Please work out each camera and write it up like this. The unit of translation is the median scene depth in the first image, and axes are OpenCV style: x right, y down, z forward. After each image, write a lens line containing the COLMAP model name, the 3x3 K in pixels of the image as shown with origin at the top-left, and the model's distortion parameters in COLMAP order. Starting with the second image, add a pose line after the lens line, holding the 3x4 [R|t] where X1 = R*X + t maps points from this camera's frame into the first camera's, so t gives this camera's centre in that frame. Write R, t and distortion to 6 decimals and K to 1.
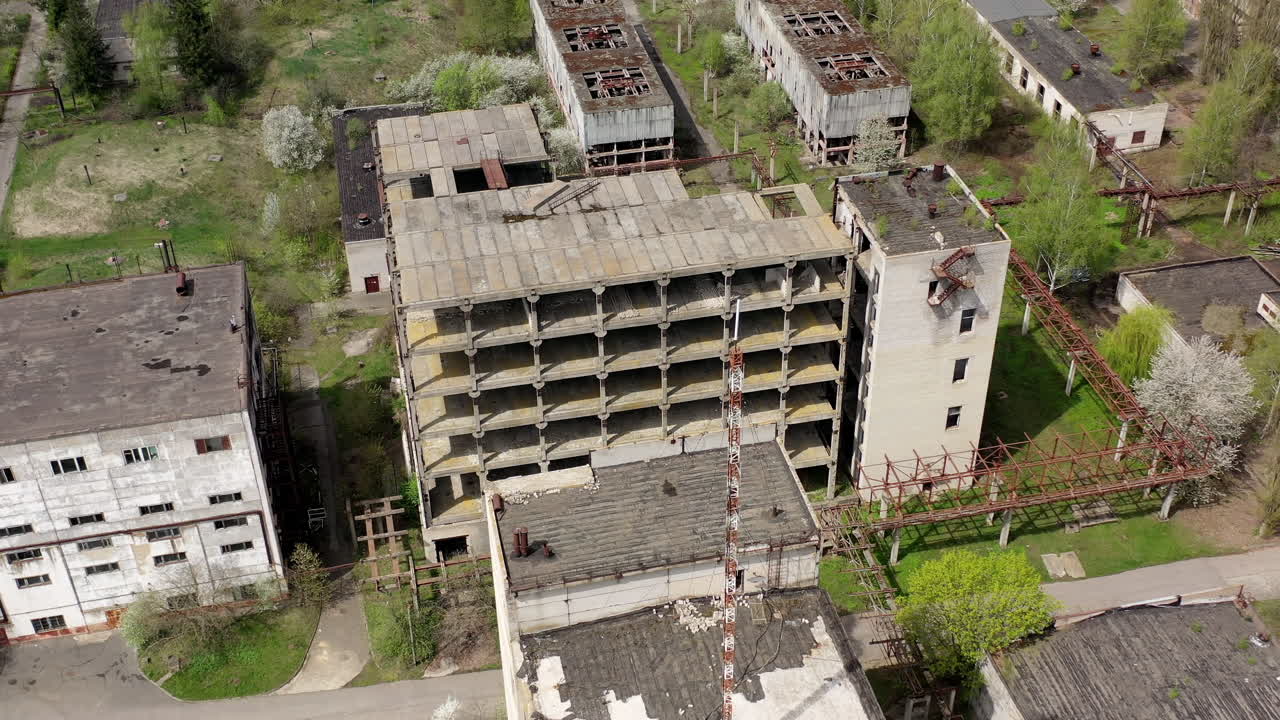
lens RADIAL K [[1417.4, 0, 642.1], [0, 1417.4, 357.2], [0, 0, 1]] dist [0.021800, 0.000000]
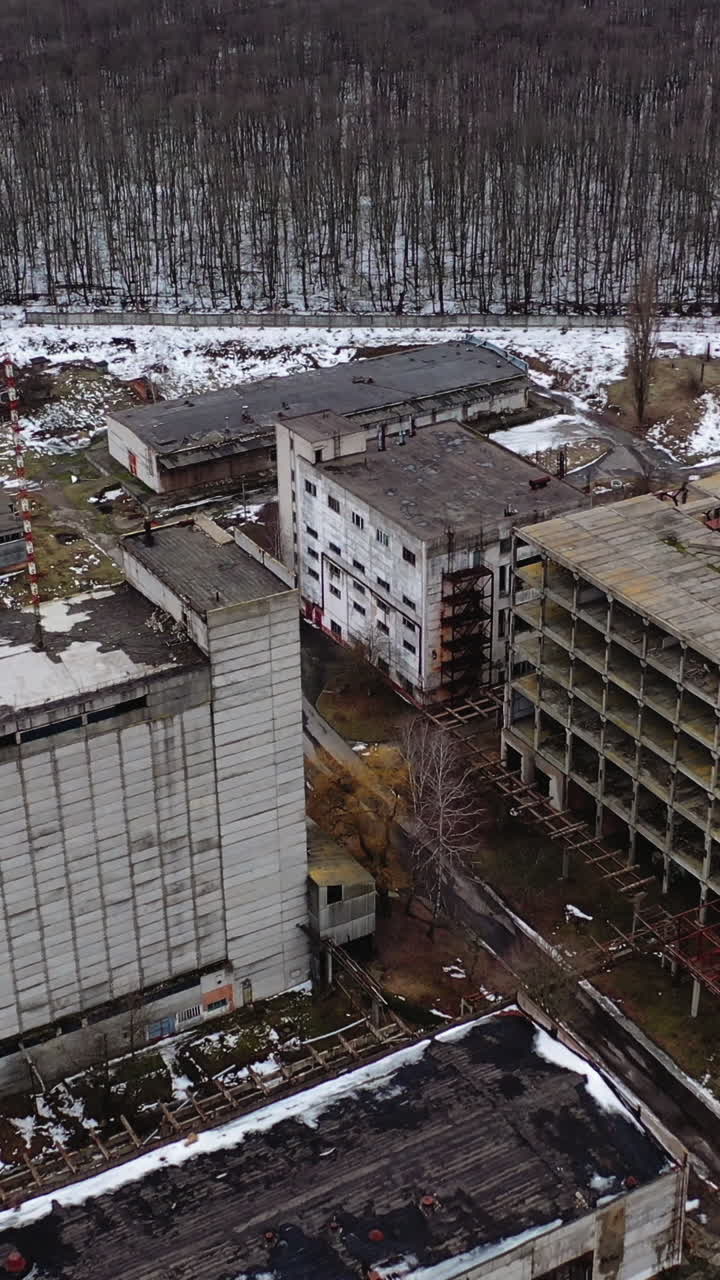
lens RADIAL K [[1767.3, 0, 359.8], [0, 1767.3, 639.9], [0, 0, 1]] dist [0.019644, 0.000000]
pose [[0.305676, 0.461406, -0.832867, 1.016655], [-0.556162, 0.796520, 0.237149, -0.225146], [0.772817, 0.390718, 0.500093, 0.127080]]
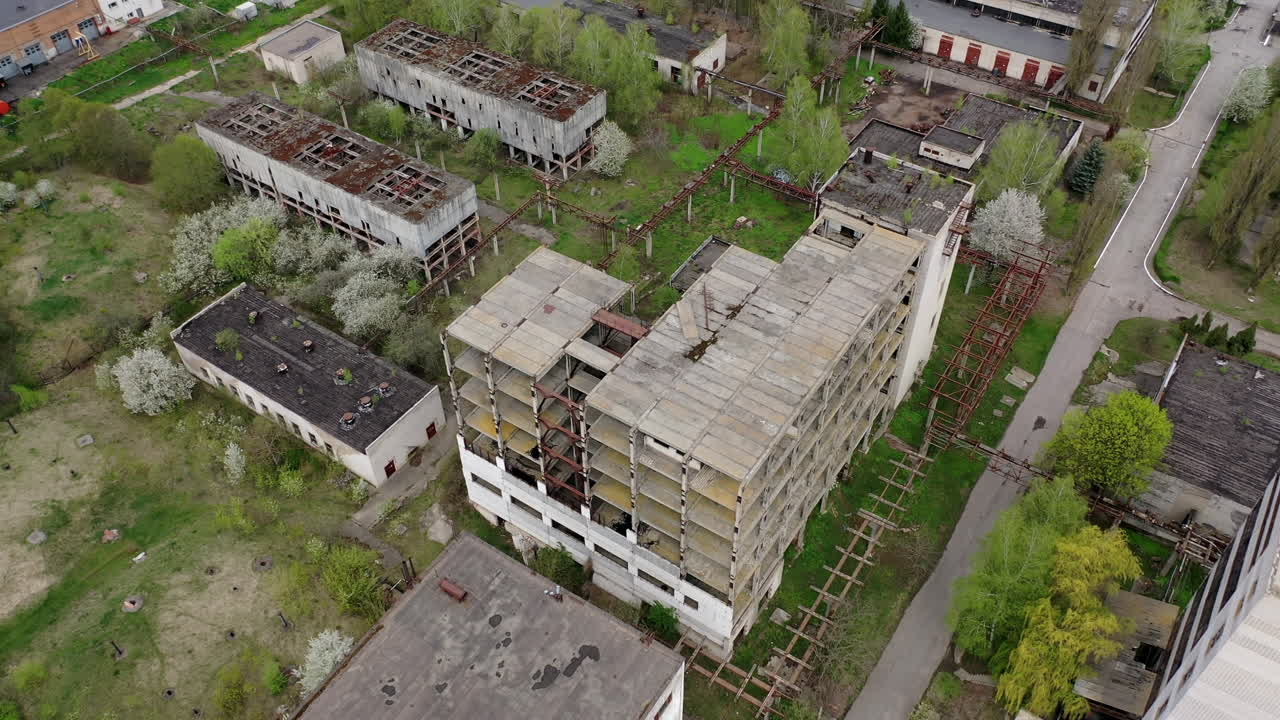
lens RADIAL K [[1008.5, 0, 640.1], [0, 1008.5, 361.4], [0, 0, 1]] dist [0.000026, -0.003653]
pose [[0.722765, -0.491043, 0.486300, -0.477223], [0.411163, 0.871116, 0.268519, -0.304322], [-0.555478, 0.005872, 0.831511, 0.380764]]
